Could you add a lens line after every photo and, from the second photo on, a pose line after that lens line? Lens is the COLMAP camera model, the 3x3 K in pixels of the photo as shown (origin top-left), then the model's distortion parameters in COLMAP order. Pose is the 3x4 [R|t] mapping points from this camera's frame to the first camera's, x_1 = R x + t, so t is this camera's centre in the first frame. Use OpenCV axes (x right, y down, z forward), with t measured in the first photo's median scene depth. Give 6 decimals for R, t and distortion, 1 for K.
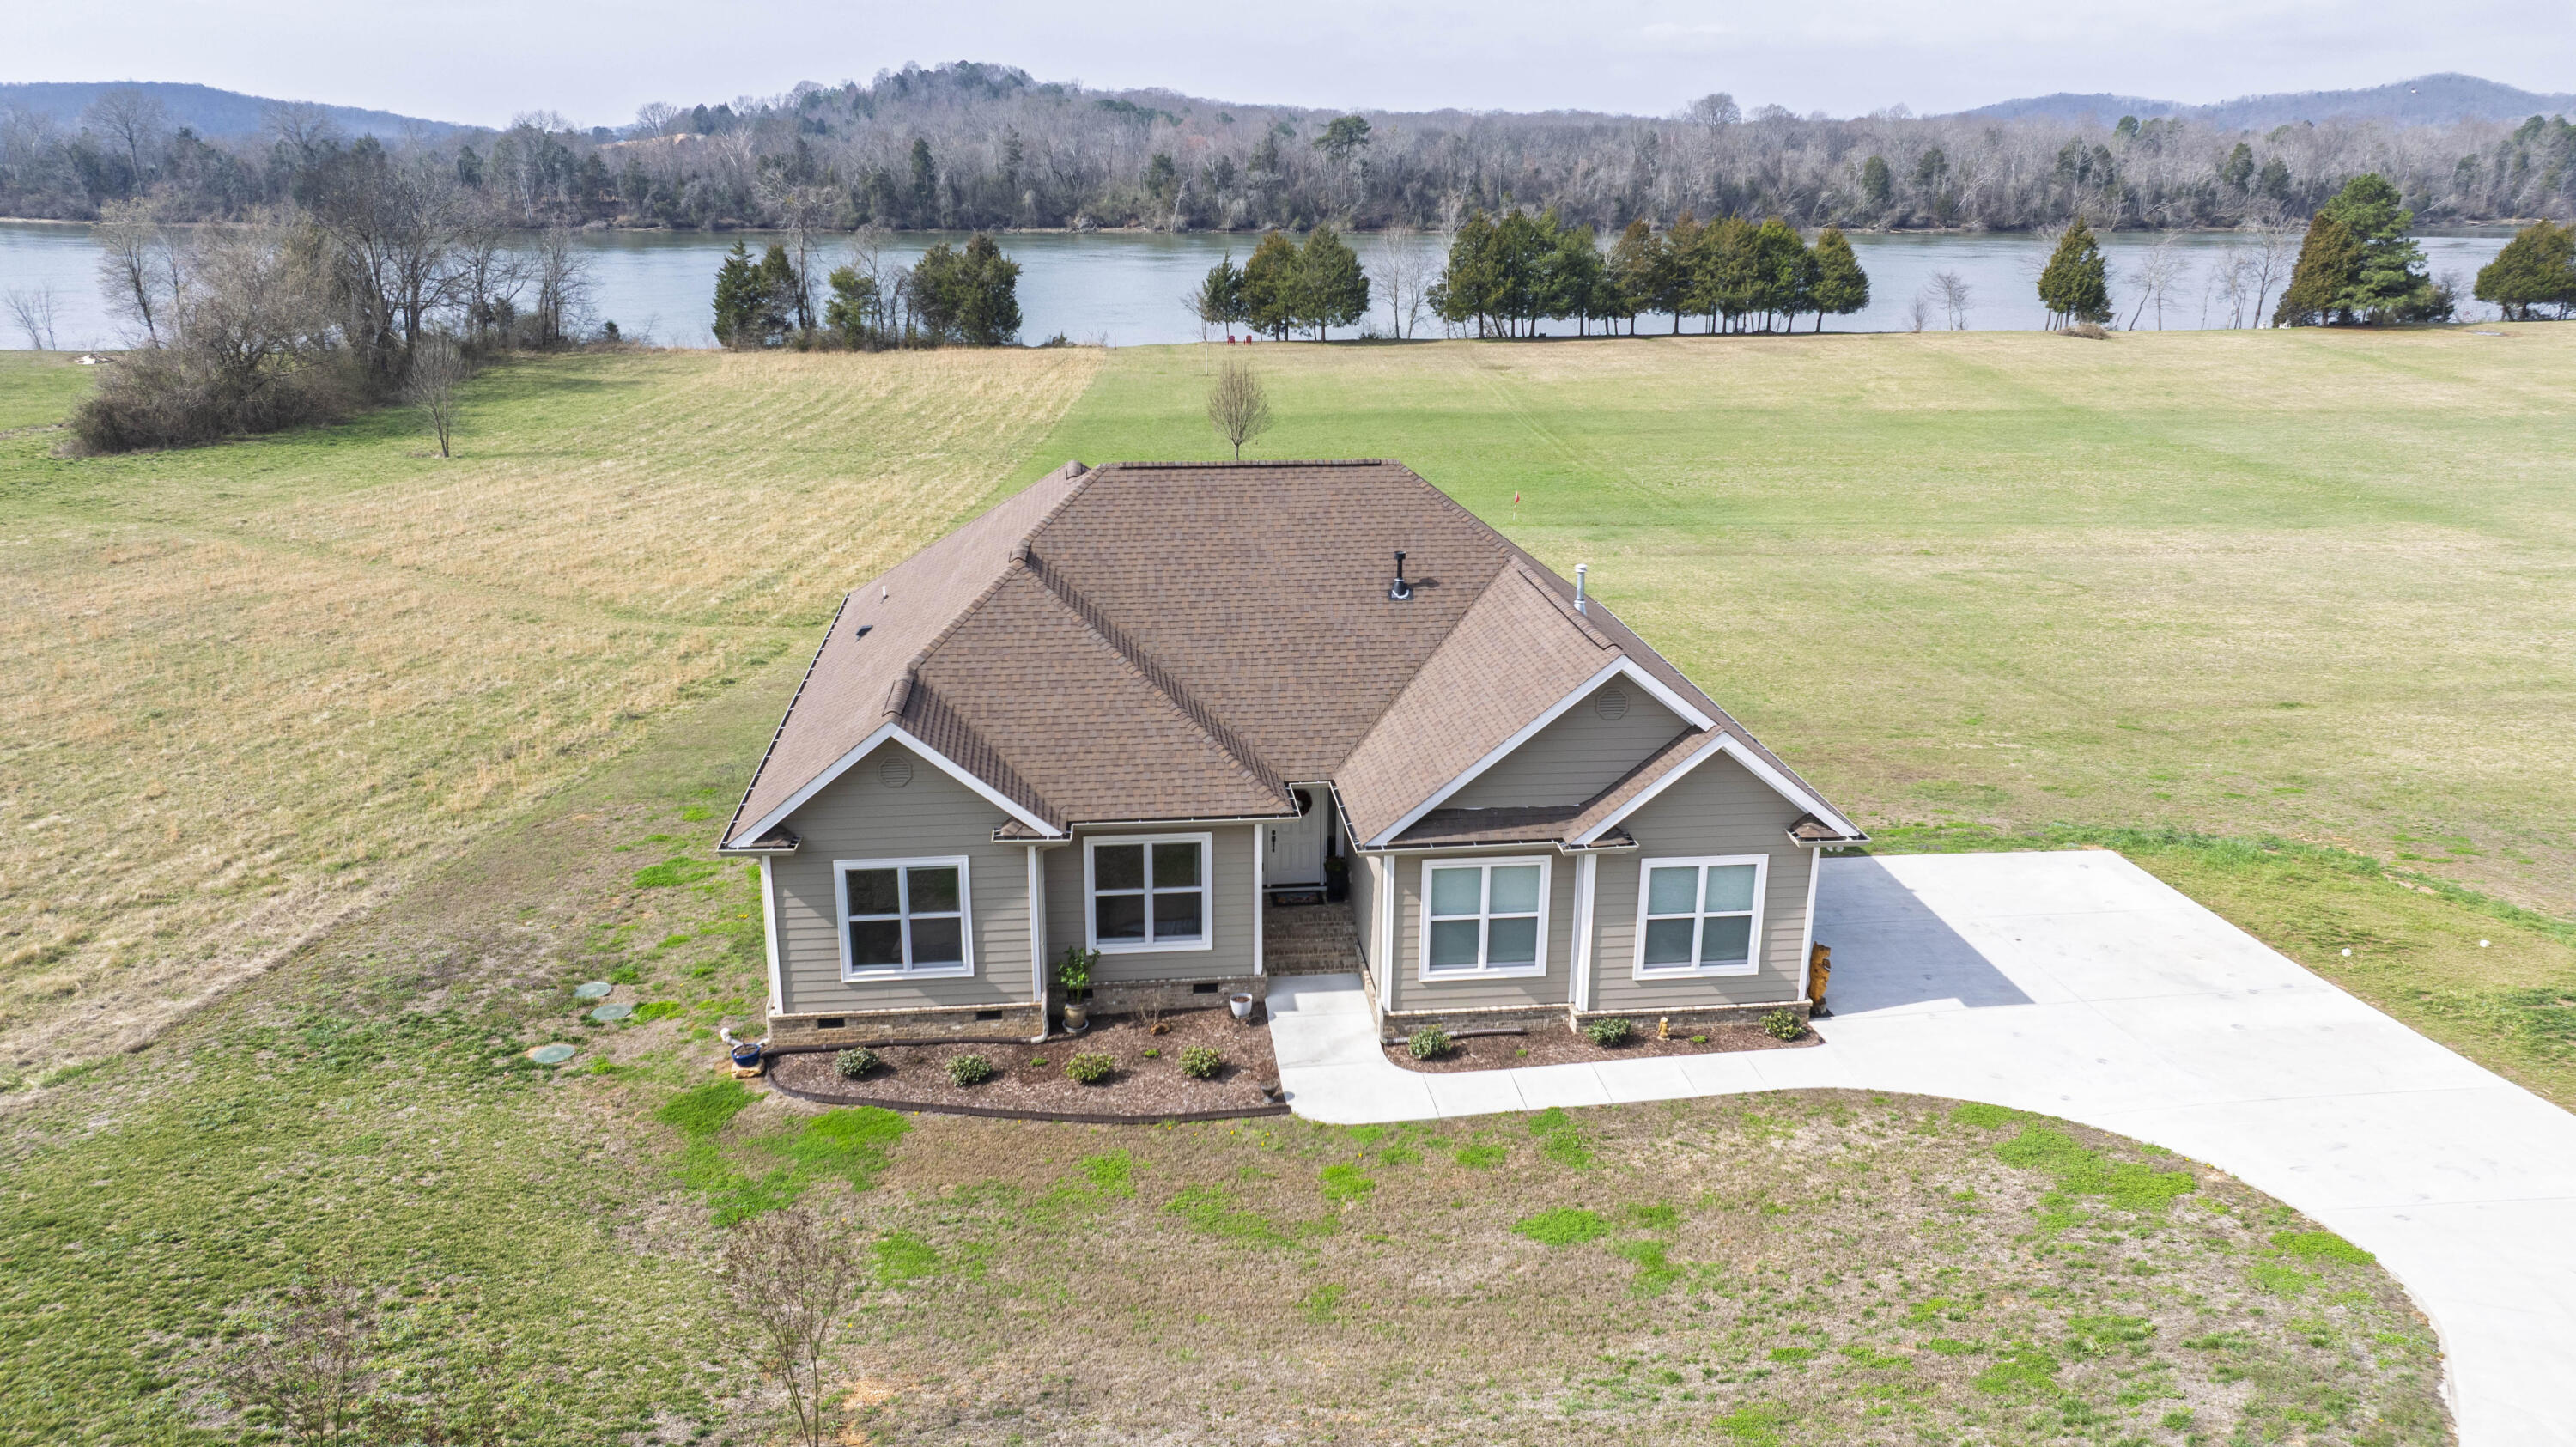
lens RADIAL K [[1797.2, 0, 1294.9], [0, 1797.2, 728.9], [0, 0, 1]] dist [-0.031237, 0.030398]
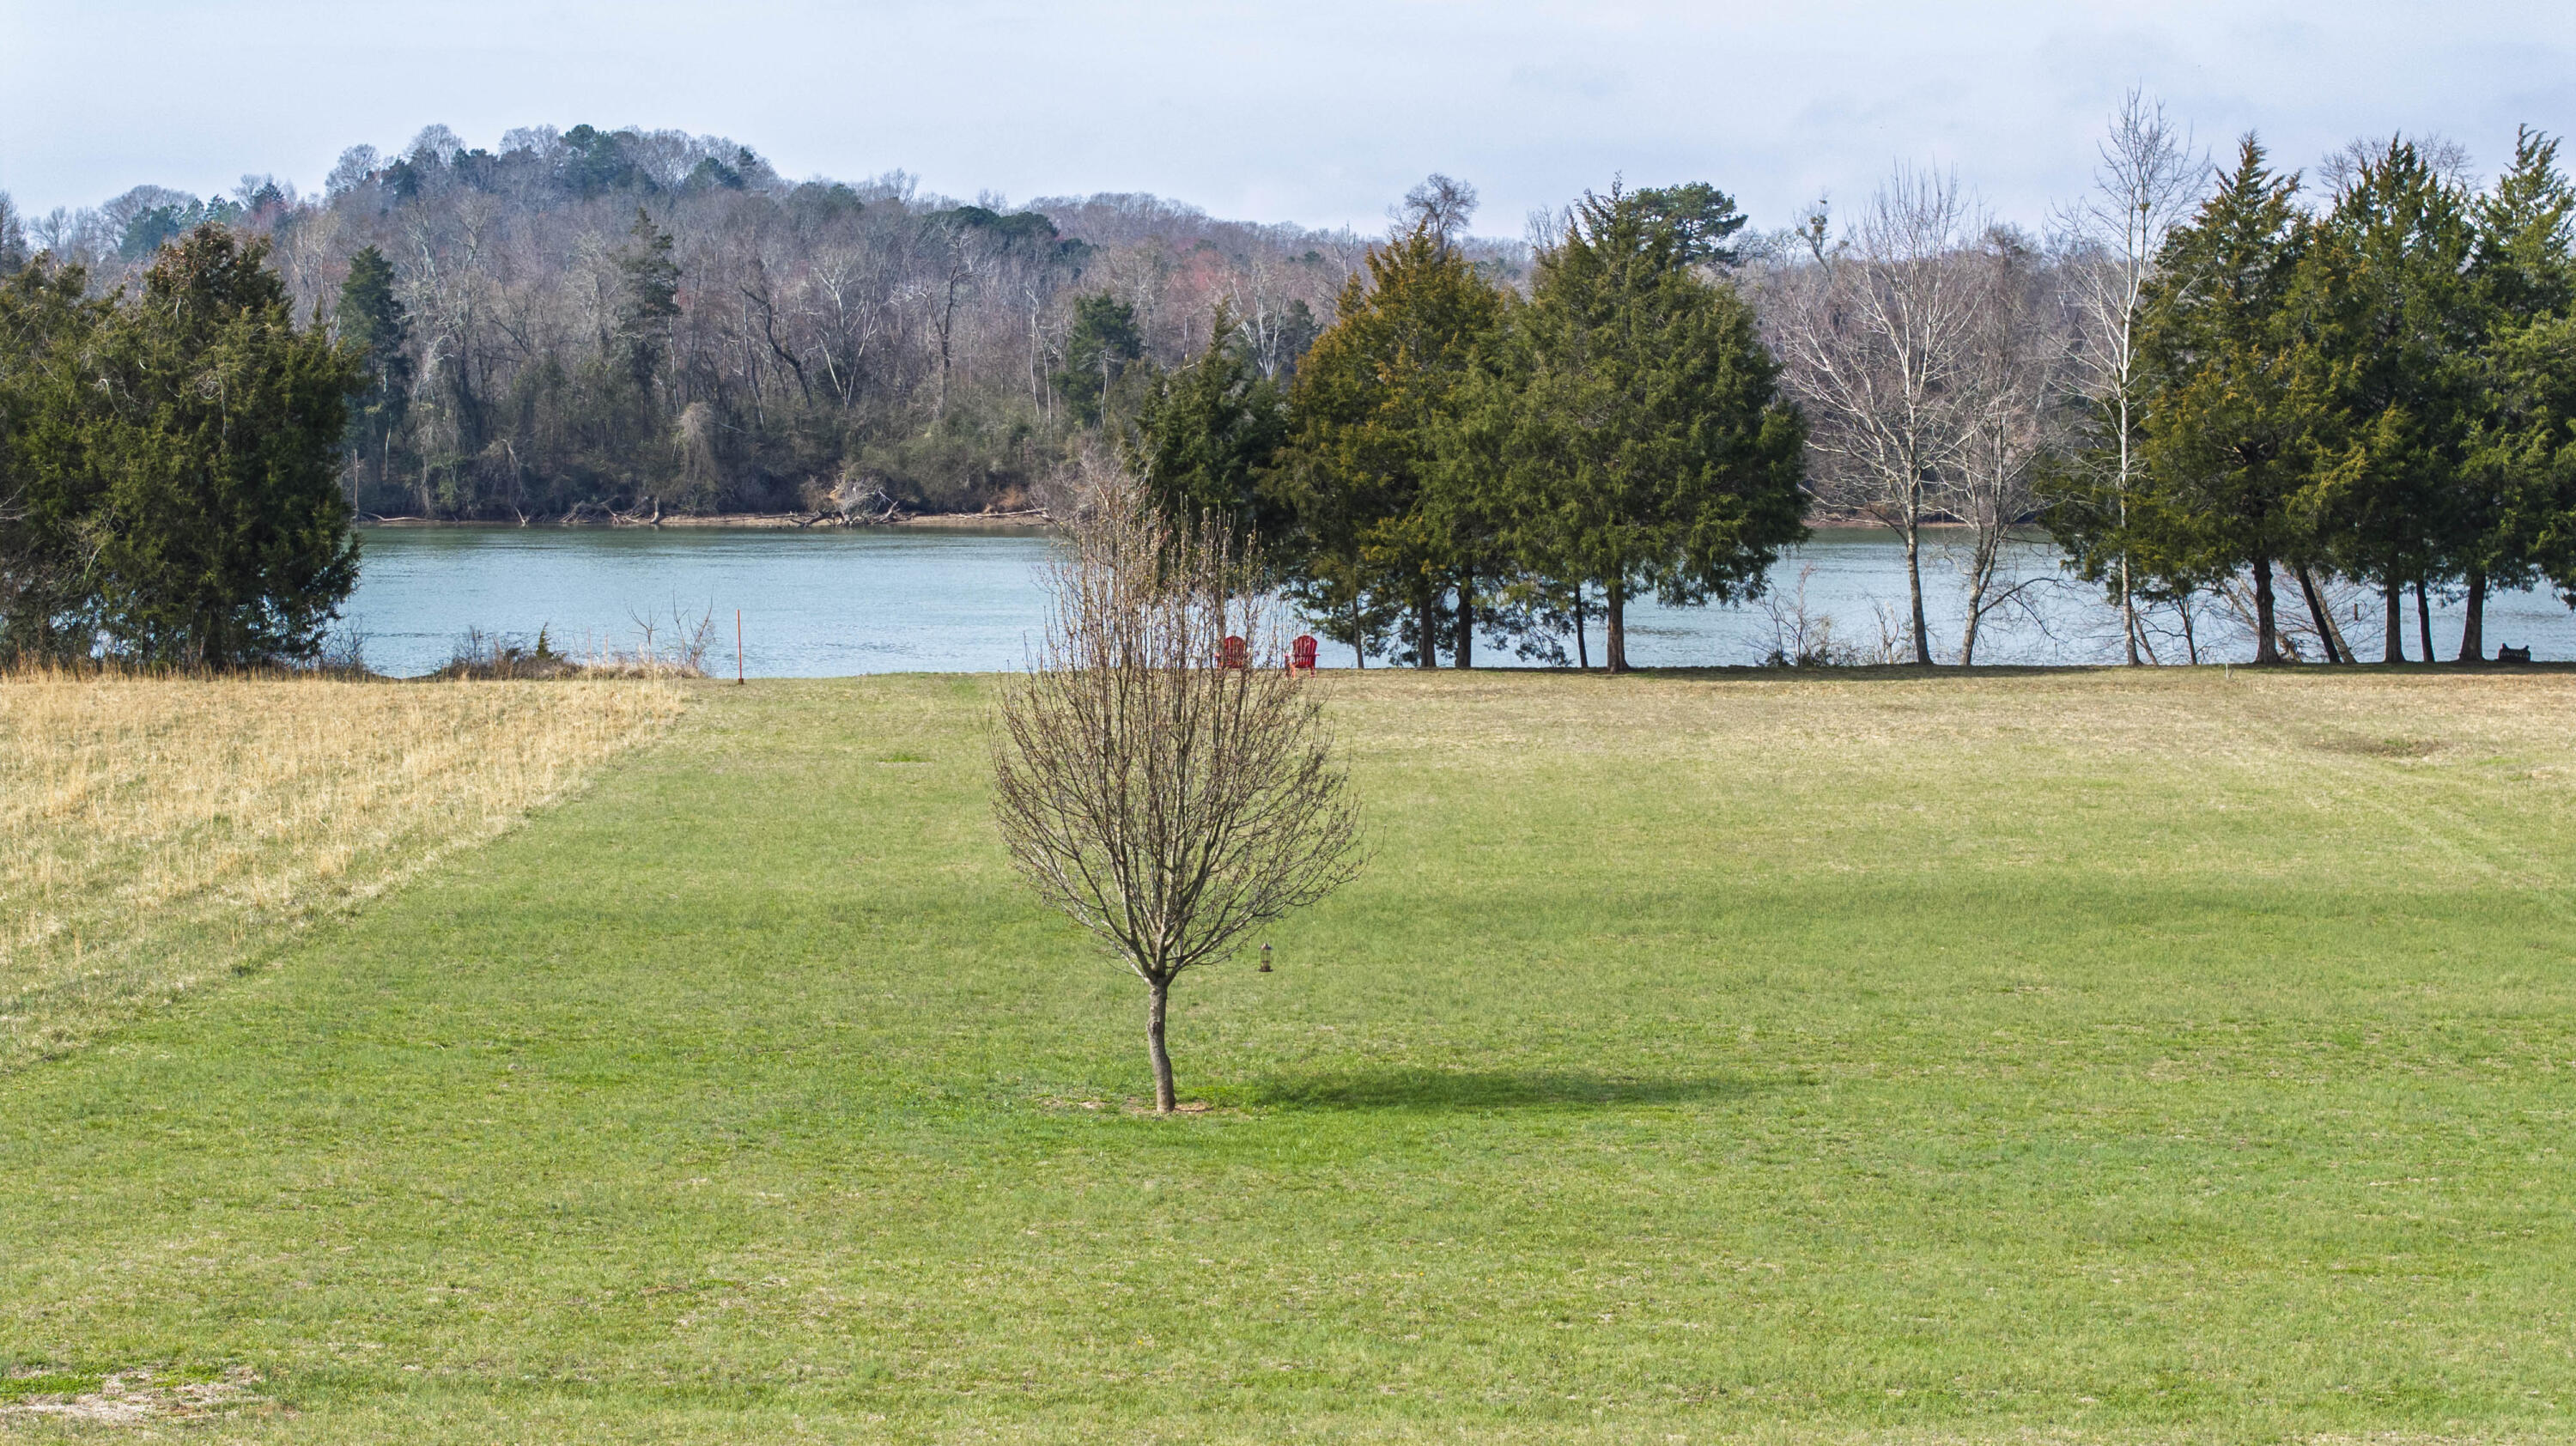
lens RADIAL K [[5193.1, 0, 1286.1], [0, 5193.1, 793.3], [0, 0, 1]] dist [-0.153350, 0.834280]
pose [[0.999010, 0.000579, -0.044481, 0.012651], [-0.011025, 0.971943, -0.234959, -0.175561], [0.043097, 0.235217, 0.970987, 1.604133]]
